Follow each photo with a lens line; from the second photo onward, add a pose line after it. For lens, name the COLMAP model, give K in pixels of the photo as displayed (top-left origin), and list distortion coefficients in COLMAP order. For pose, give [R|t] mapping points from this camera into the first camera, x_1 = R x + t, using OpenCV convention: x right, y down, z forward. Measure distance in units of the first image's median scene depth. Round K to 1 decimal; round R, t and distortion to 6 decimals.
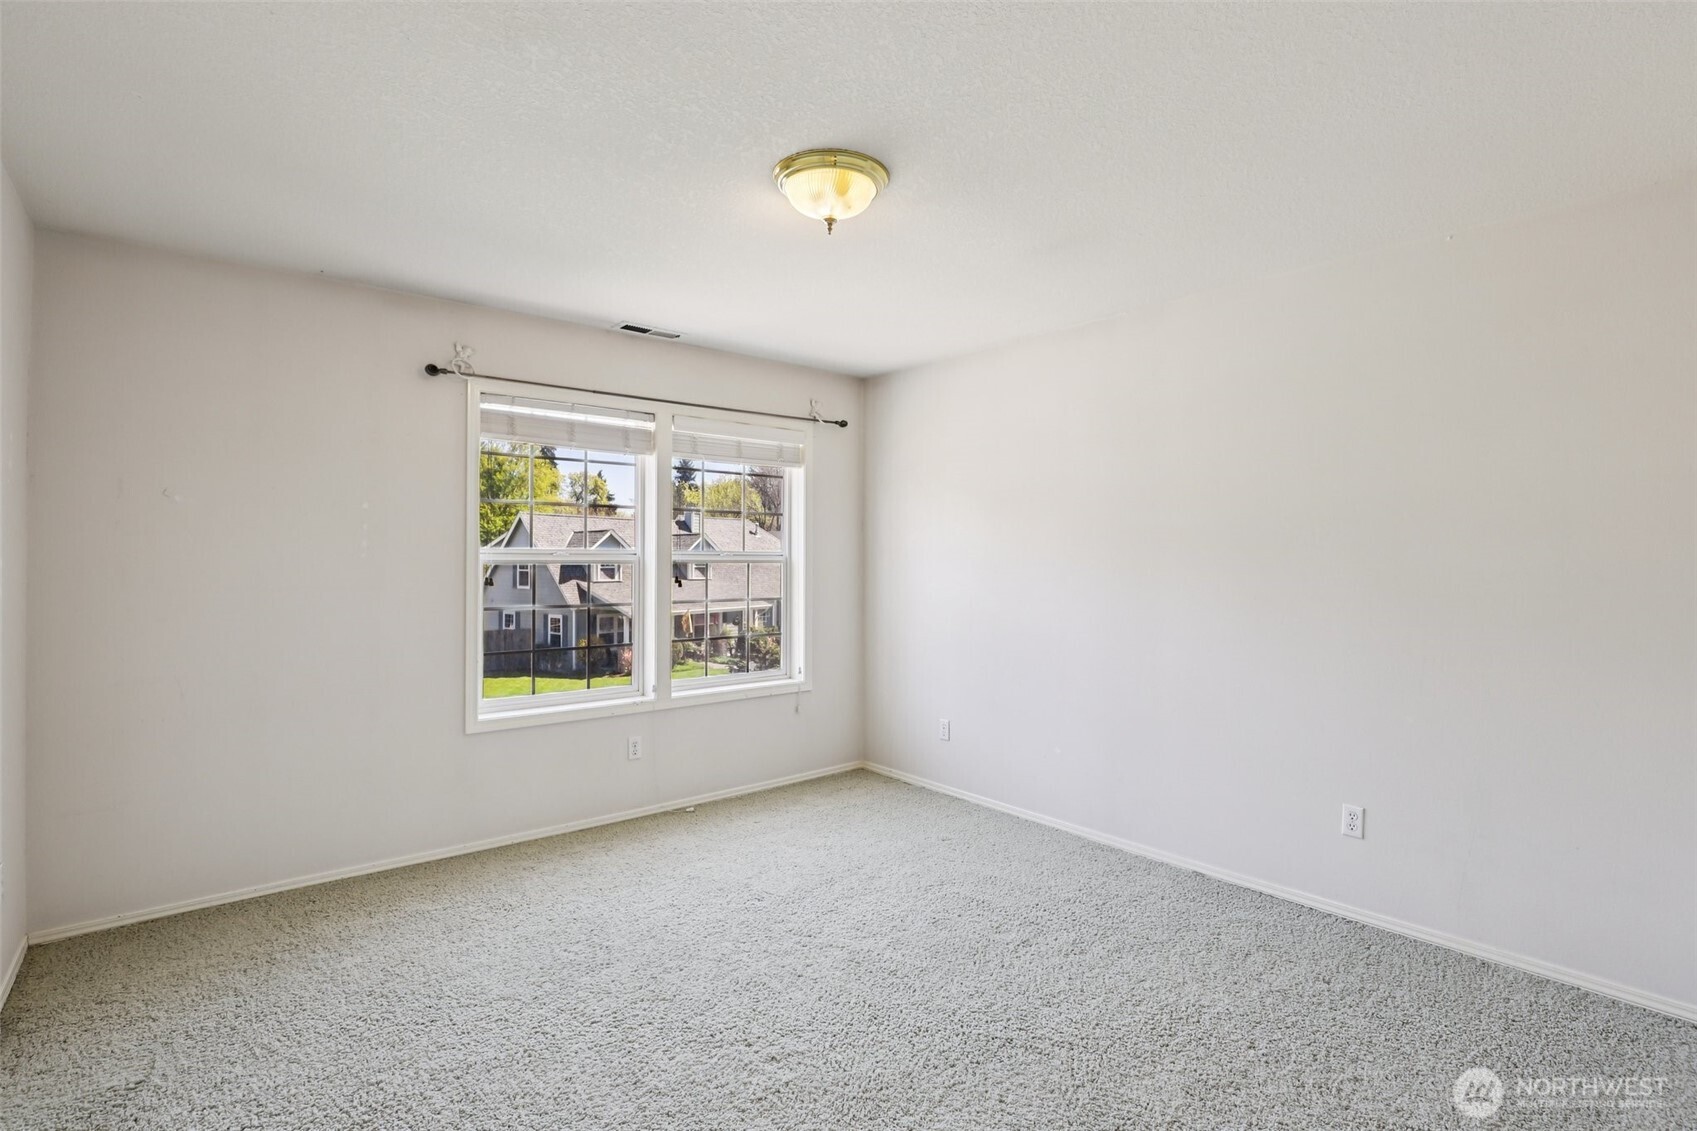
lens RADIAL K [[807.6, 0, 836.0], [0, 807.6, 556.8], [0, 0, 1]] dist [-0.003339, 0.000514]
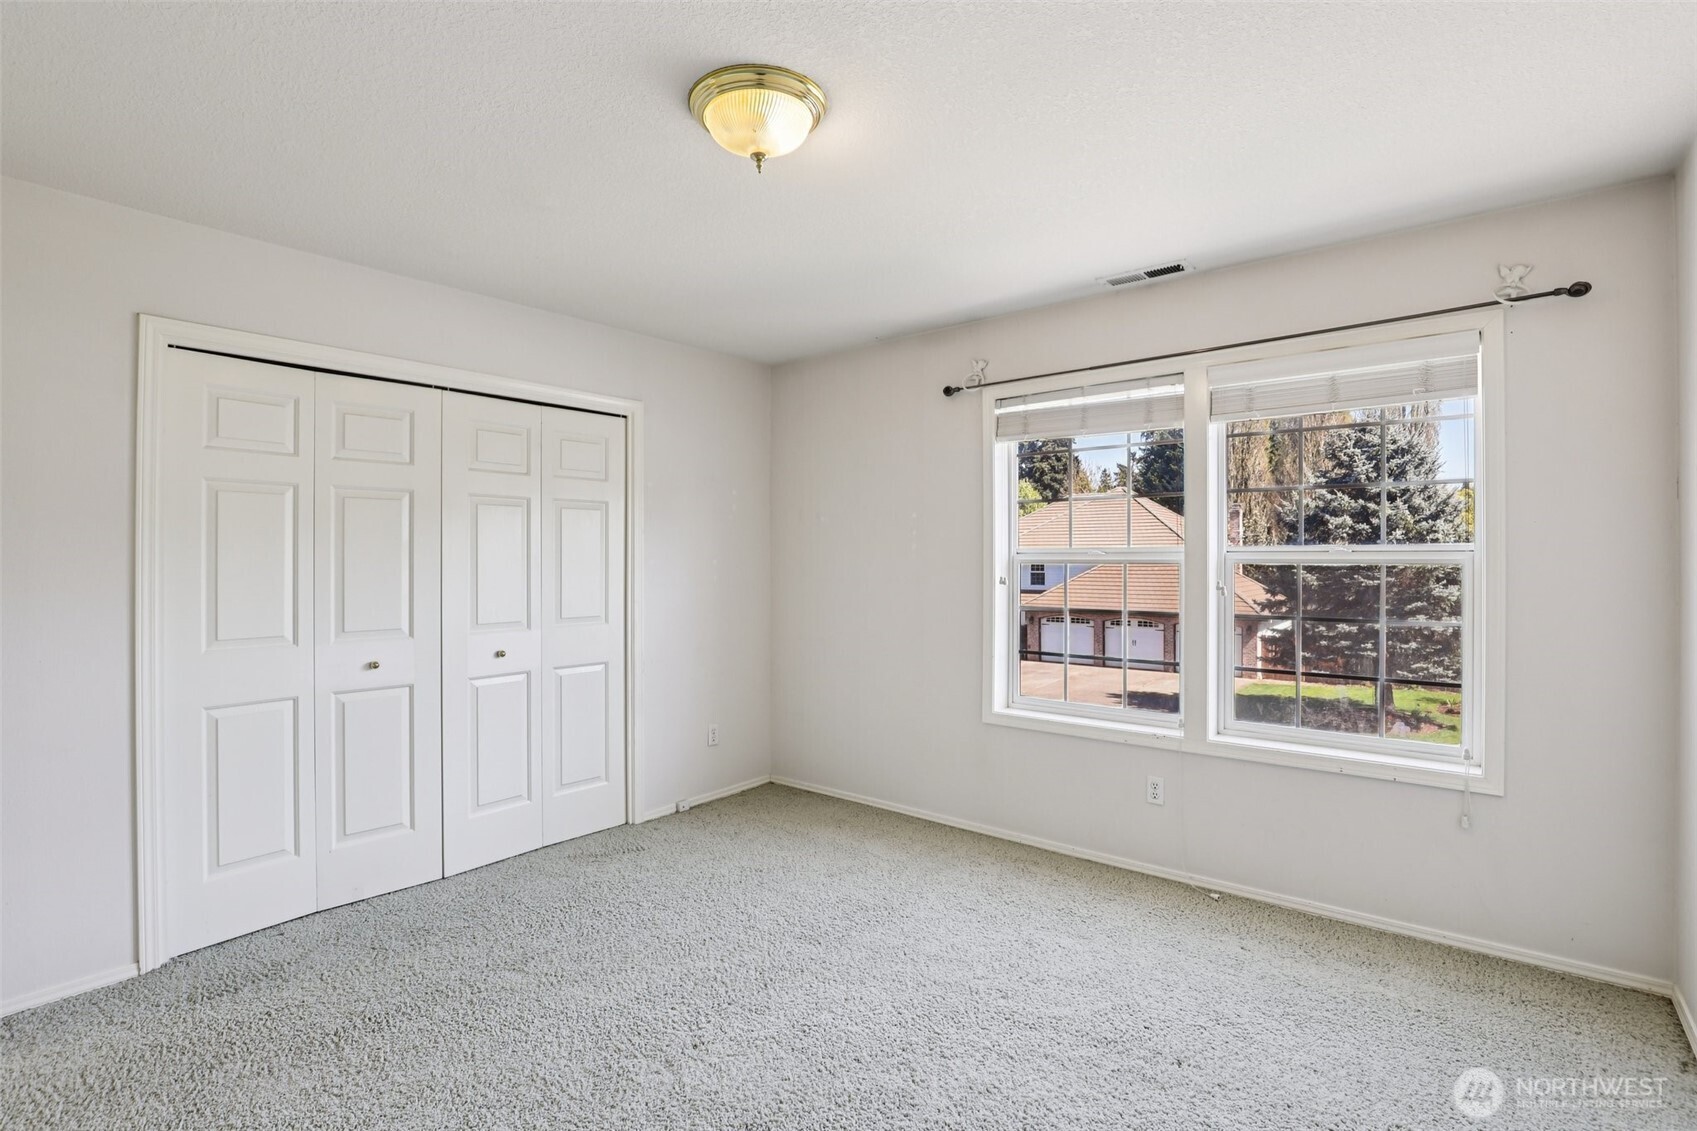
lens RADIAL K [[807.6, 0, 847.6], [0, 807.6, 562.9], [0, 0, 1]] dist [-0.003339, 0.000514]
pose [[0.205308, 0.006519, -0.978676, 0.504593], [0.008052, 0.999933, 0.008350, -0.002175], [0.978664, -0.009594, 0.205242, 0.554182]]
